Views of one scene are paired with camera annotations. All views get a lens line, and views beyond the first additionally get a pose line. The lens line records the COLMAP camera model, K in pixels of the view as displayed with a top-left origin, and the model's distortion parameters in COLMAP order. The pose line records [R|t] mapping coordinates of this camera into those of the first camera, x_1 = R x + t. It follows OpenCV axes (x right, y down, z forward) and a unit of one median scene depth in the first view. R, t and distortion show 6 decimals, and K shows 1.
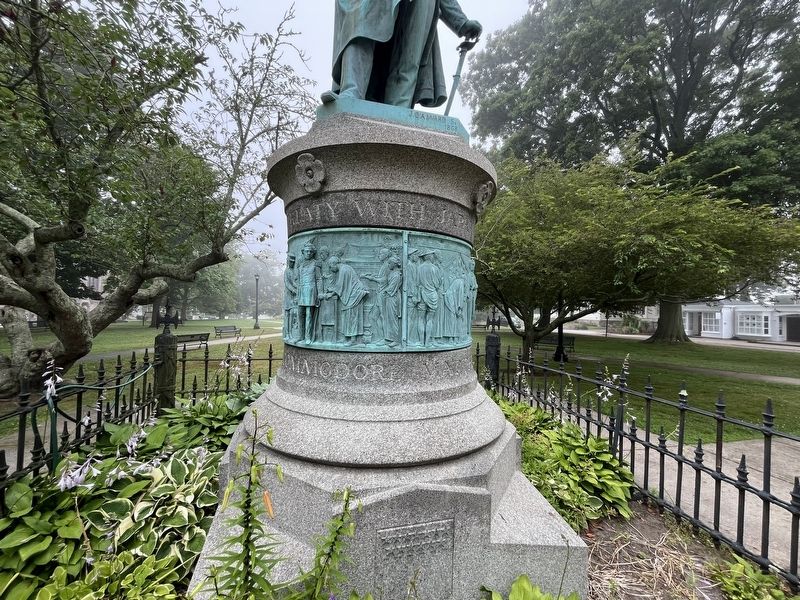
lens RADIAL K [[346.7, 0, 400.0], [0, 346.7, 300.0], [0, 0, 1]] dist [-0.000858, 0.000247]
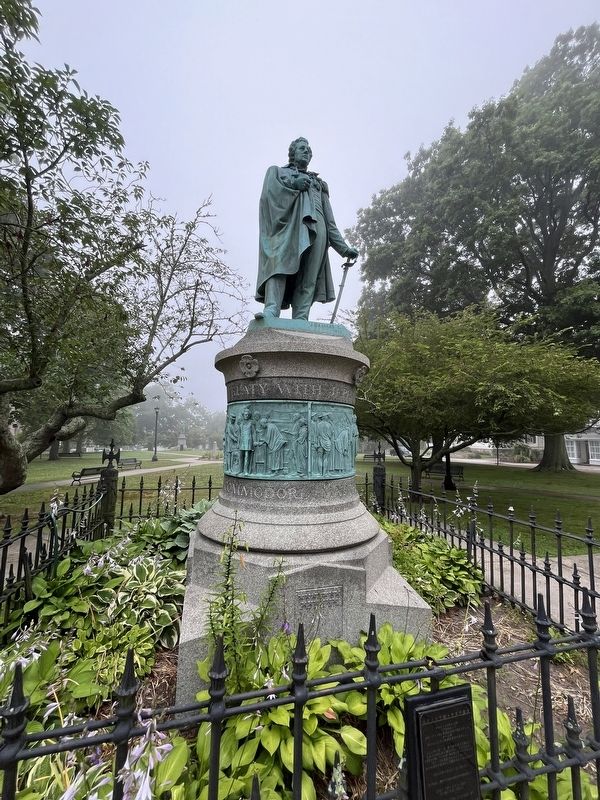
lens RADIAL K [[334.1, 0, 300.0], [0, 334.1, 400.0], [0, 0, 1]] dist [-0.001177, -0.000274]
pose [[0.999913, -0.007168, 0.011051, -0.027756], [0.008164, 0.995647, -0.092846, -0.042133], [-0.010337, 0.092928, 0.995619, -0.323642]]
